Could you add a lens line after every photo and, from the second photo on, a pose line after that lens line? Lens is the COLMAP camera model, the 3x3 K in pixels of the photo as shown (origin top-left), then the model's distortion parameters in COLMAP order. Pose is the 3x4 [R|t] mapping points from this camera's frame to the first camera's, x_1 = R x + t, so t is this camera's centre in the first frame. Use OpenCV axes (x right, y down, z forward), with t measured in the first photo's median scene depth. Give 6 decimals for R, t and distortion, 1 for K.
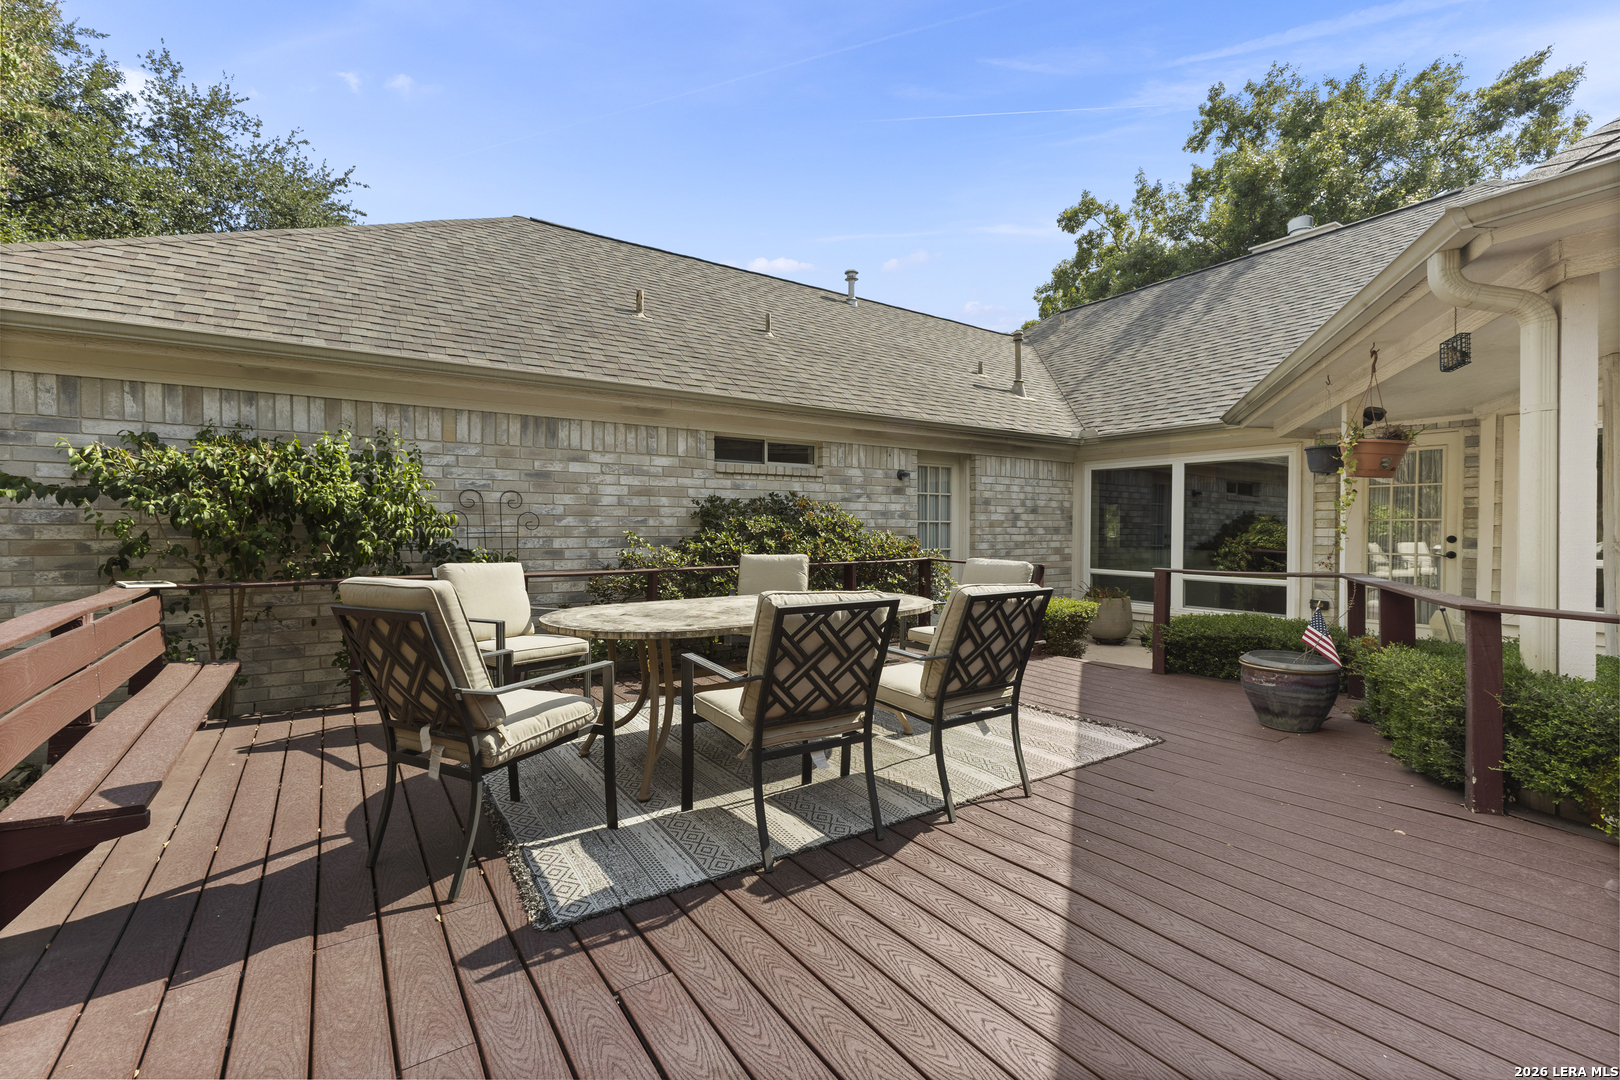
lens RADIAL K [[700.2, 0, 804.9], [0, 700.2, 536.6], [0, 0, 1]] dist [0.005945, -0.001497]
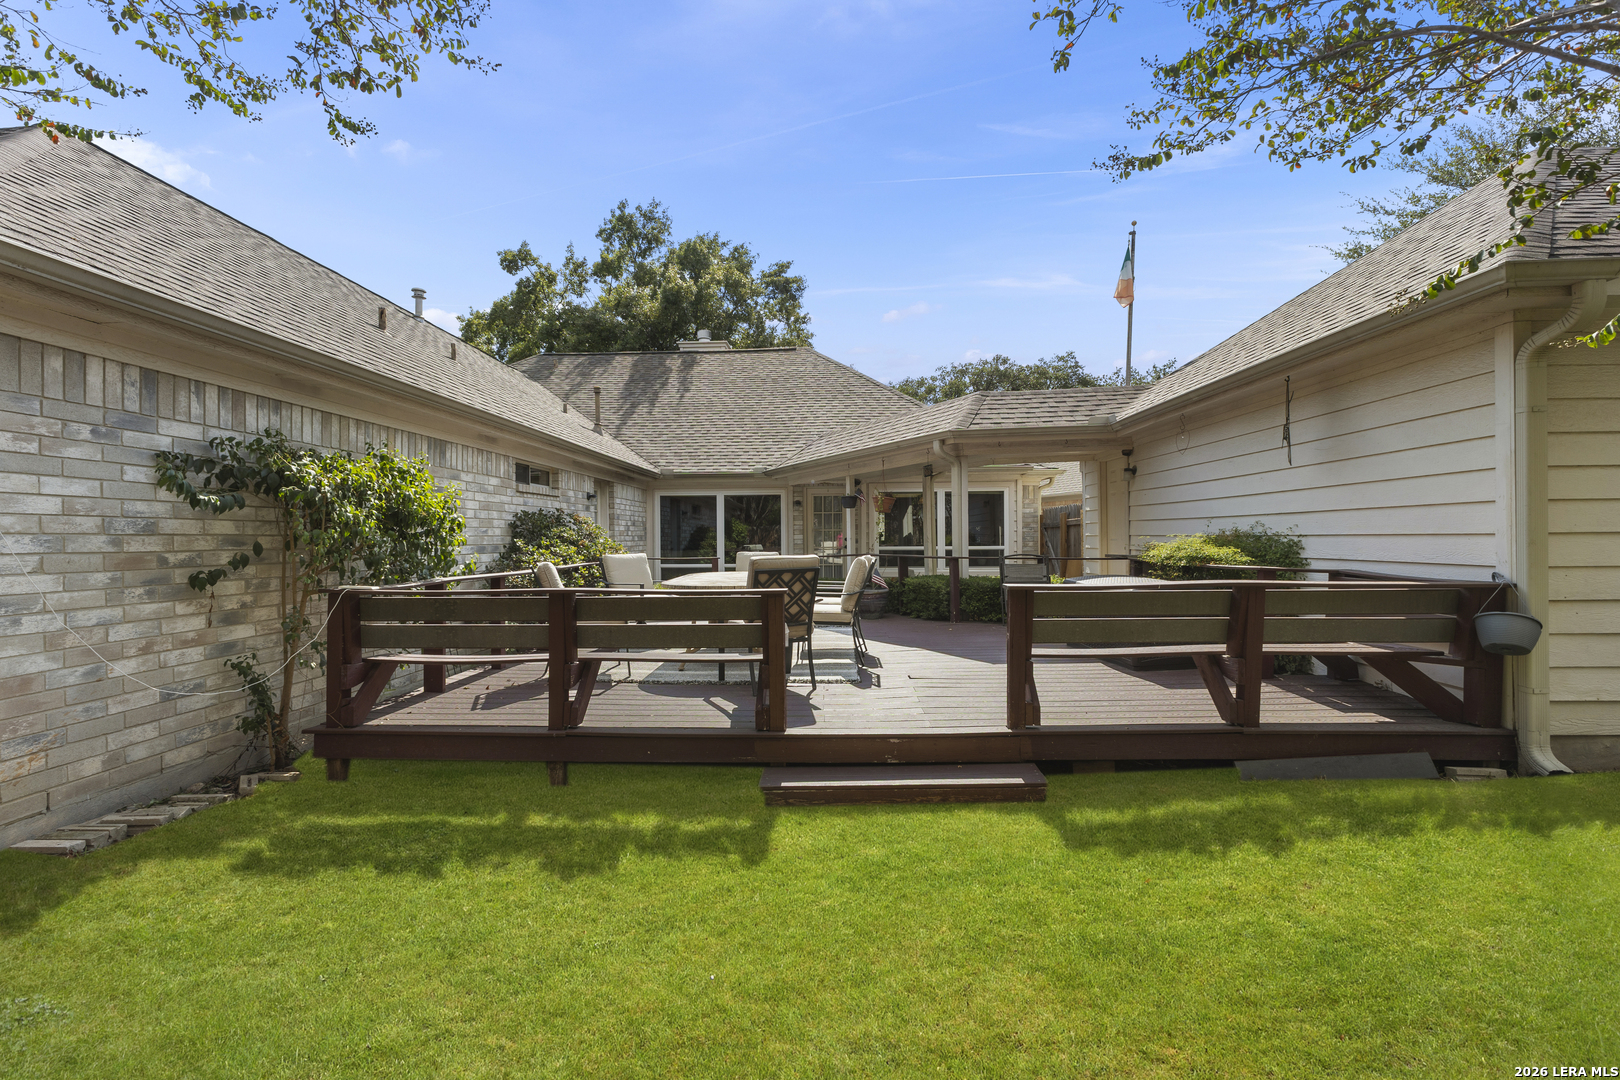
lens RADIAL K [[700.2, 0, 821.2], [0, 700.2, 537.4], [0, 0, 1]] dist [0.005945, -0.001497]
pose [[0.575267, -0.008451, 0.817922, -0.889700], [0.019494, 0.999804, -0.003380, 0.003823], [-0.817733, 0.017889, 0.575319, -0.148444]]
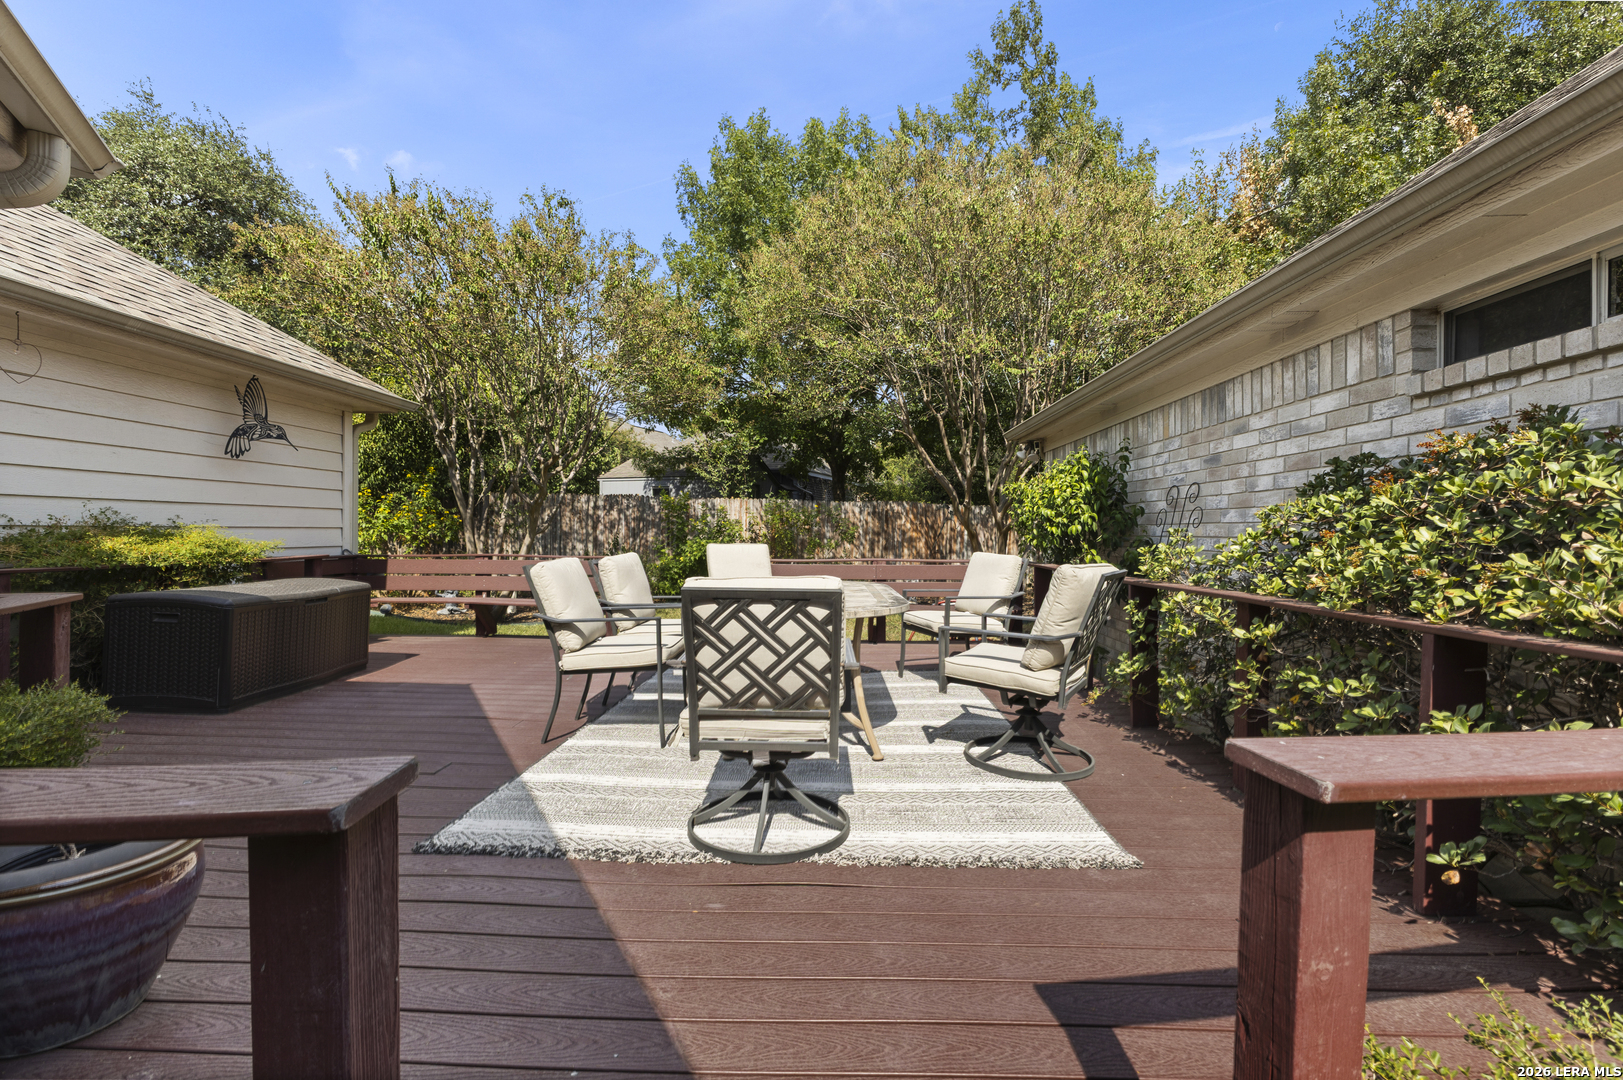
lens RADIAL K [[701.5, 0, 813.4], [0, 701.5, 536.8], [0, 0, 1]] dist [0.005945, -0.001497]
pose [[-0.590593, 0.002160, -0.806966, 0.506868], [-0.011795, 0.999866, 0.011309, -0.002957], [0.806883, 0.016197, -0.590489, 1.036286]]
